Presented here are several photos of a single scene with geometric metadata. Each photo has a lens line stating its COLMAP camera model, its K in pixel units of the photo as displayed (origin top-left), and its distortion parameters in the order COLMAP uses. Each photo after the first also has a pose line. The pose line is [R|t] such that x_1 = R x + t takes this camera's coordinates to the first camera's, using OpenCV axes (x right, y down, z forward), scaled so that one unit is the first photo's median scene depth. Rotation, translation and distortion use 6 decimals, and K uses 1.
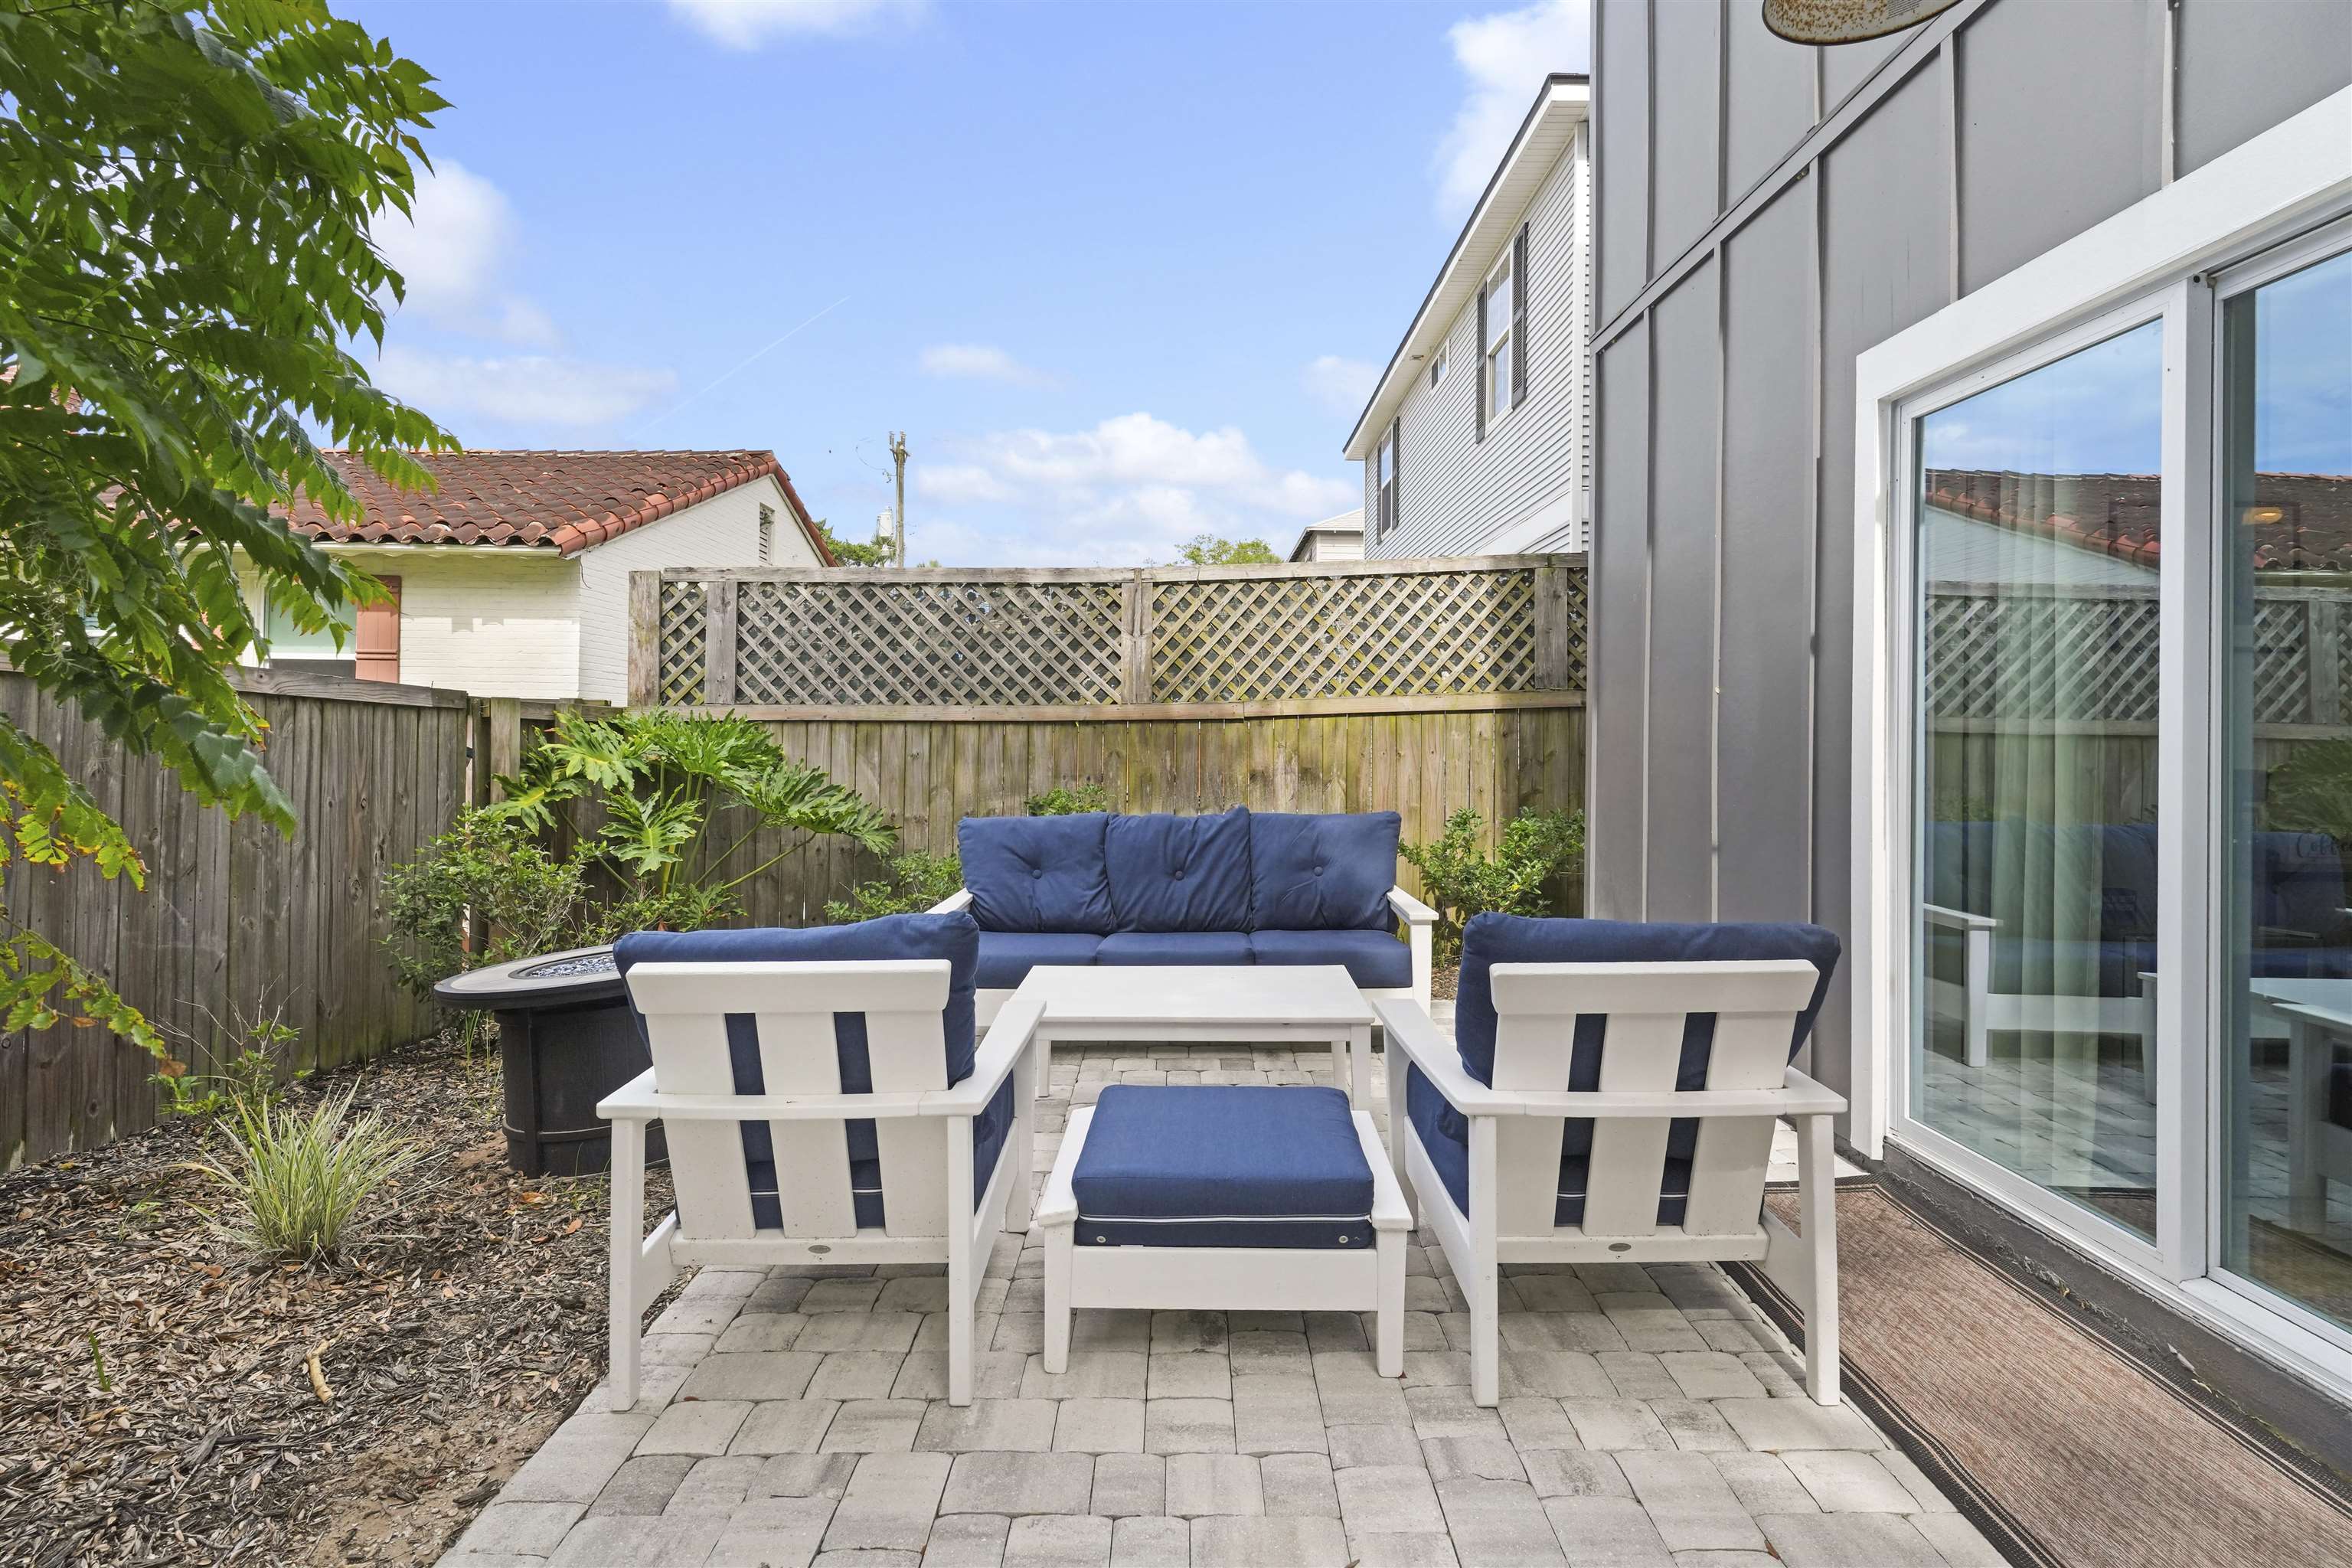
lens RADIAL K [[1174.9, 0, 1176.0], [0, 1174.9, 784.0], [0, 0, 1]] dist [-0.084196, 0.039236]
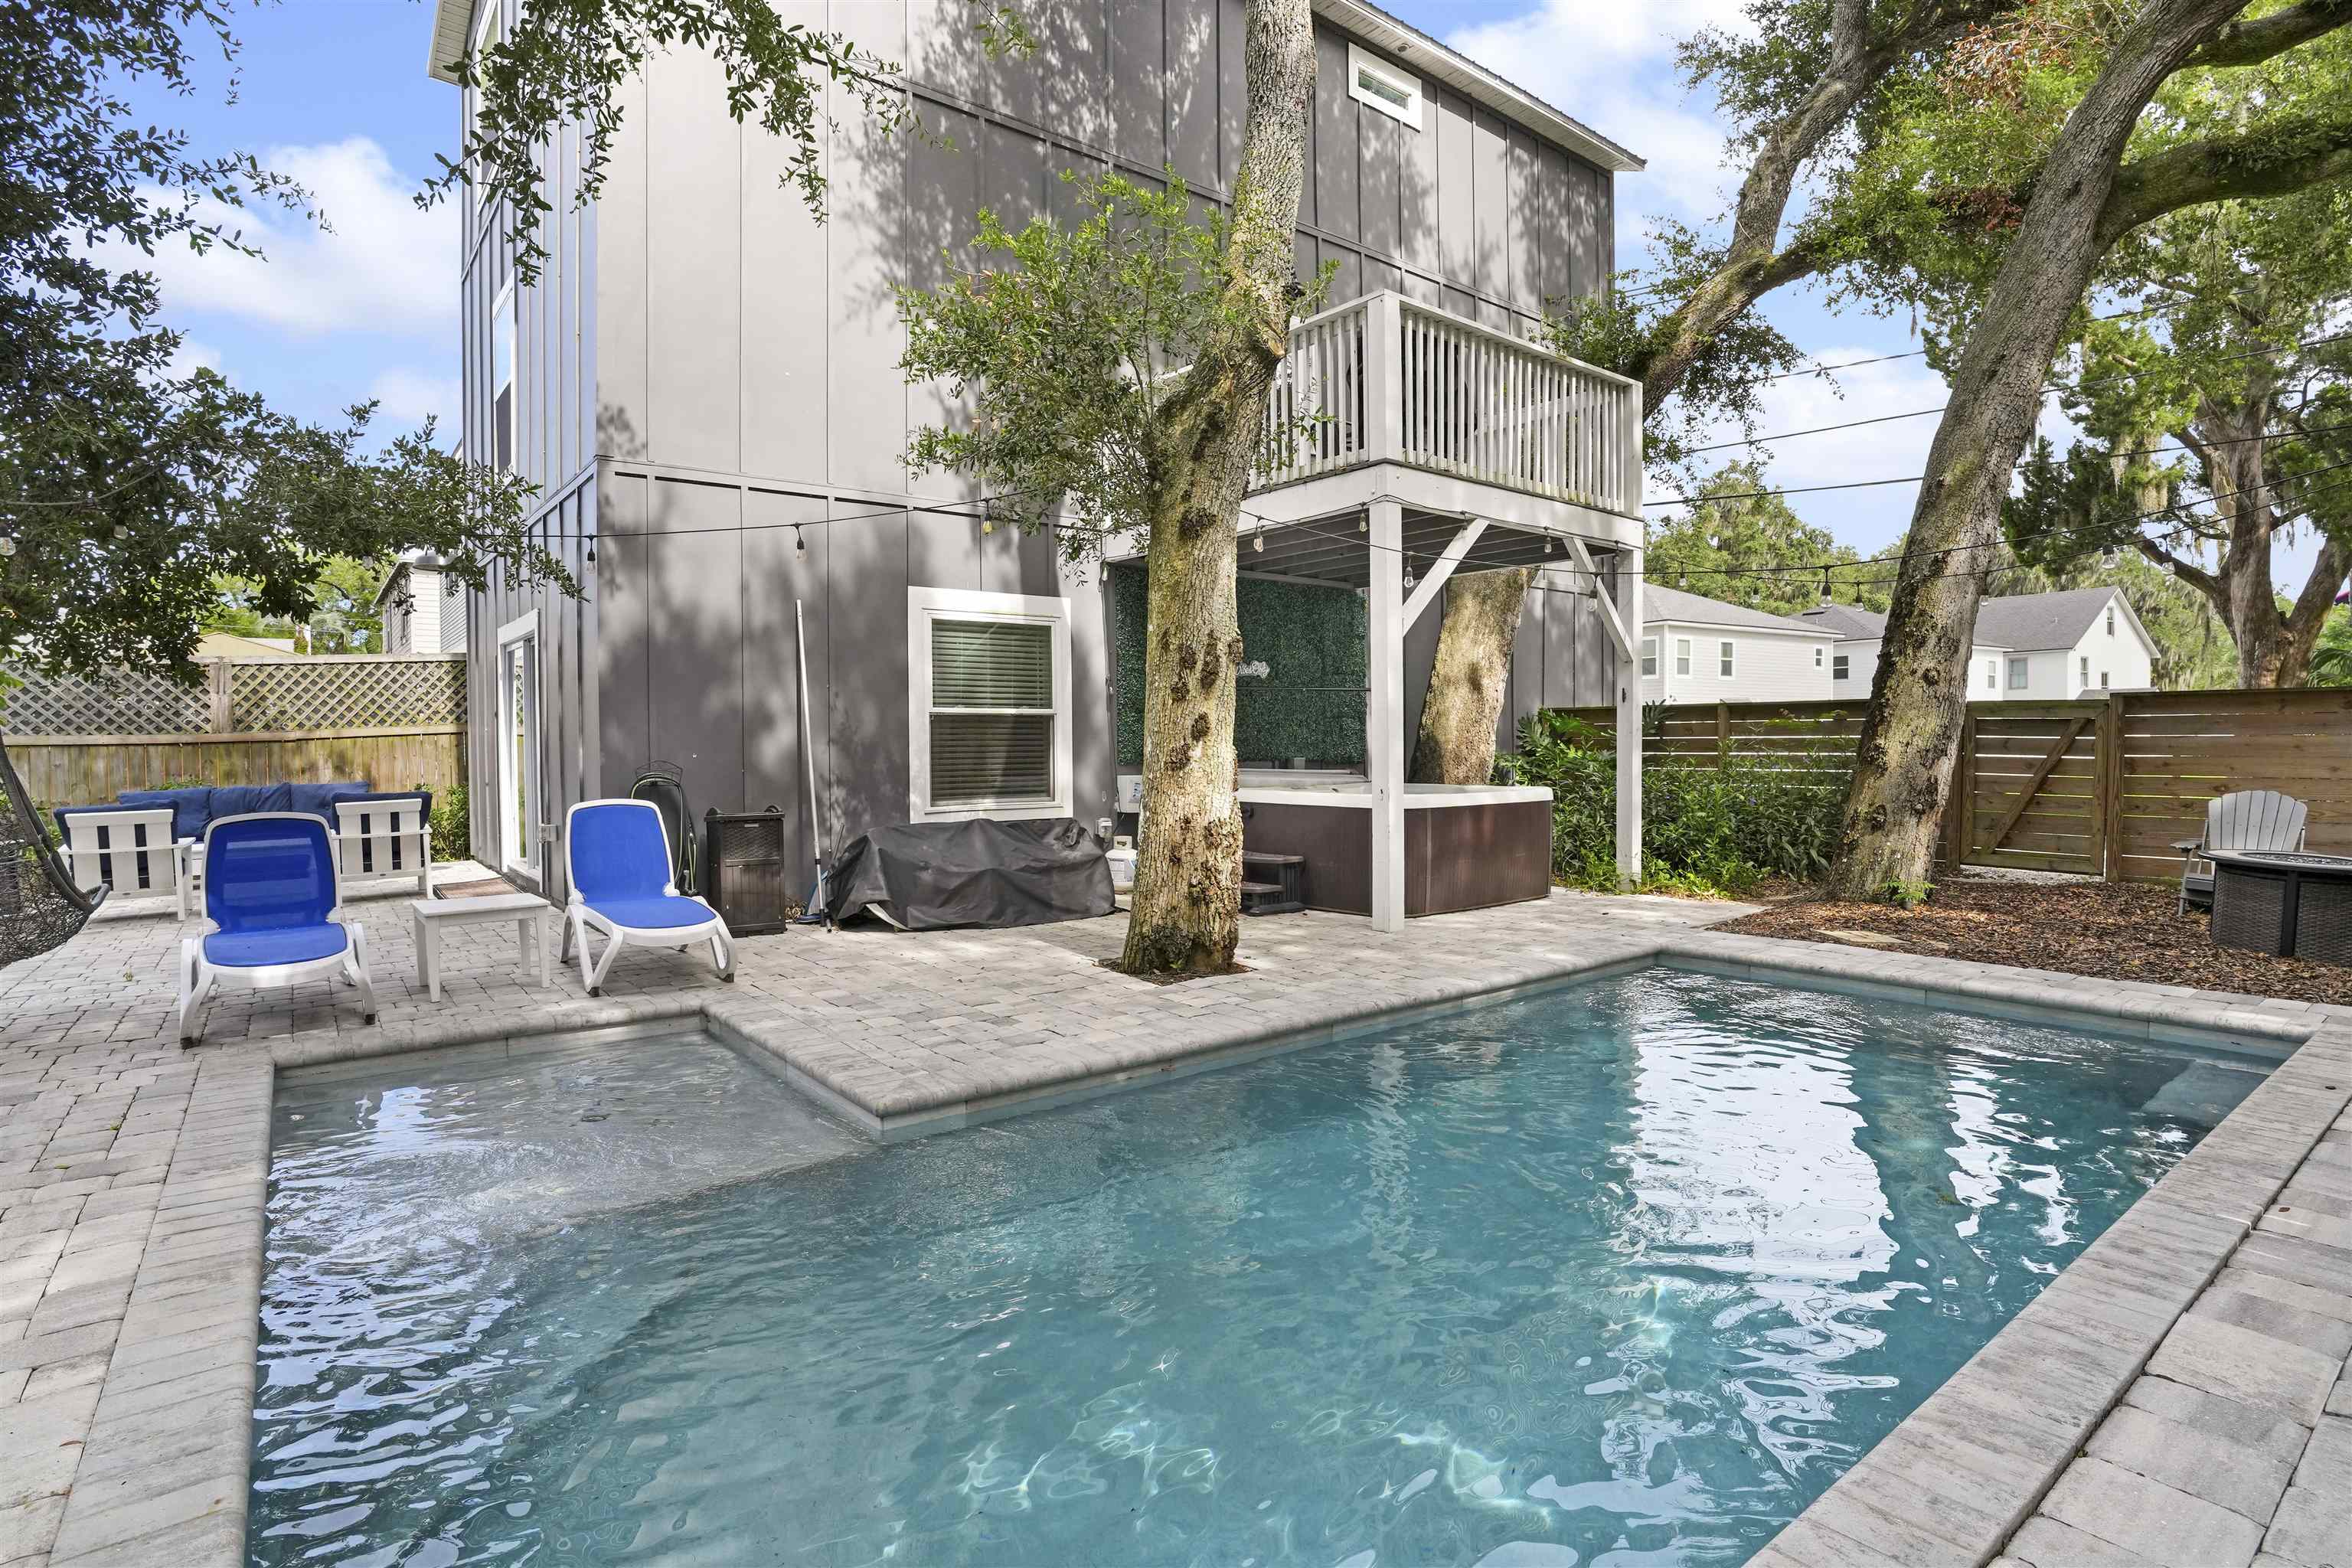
lens RADIAL K [[1174.9, 0, 1176.0], [0, 1174.9, 784.0], [0, 0, 1]] dist [-0.084196, 0.039236]
pose [[0.780885, -0.039122, 0.623449, 0.025882], [0.040239, 0.999114, 0.012296, 0.046648], [-0.623377, 0.015485, 0.781768, -1.236573]]
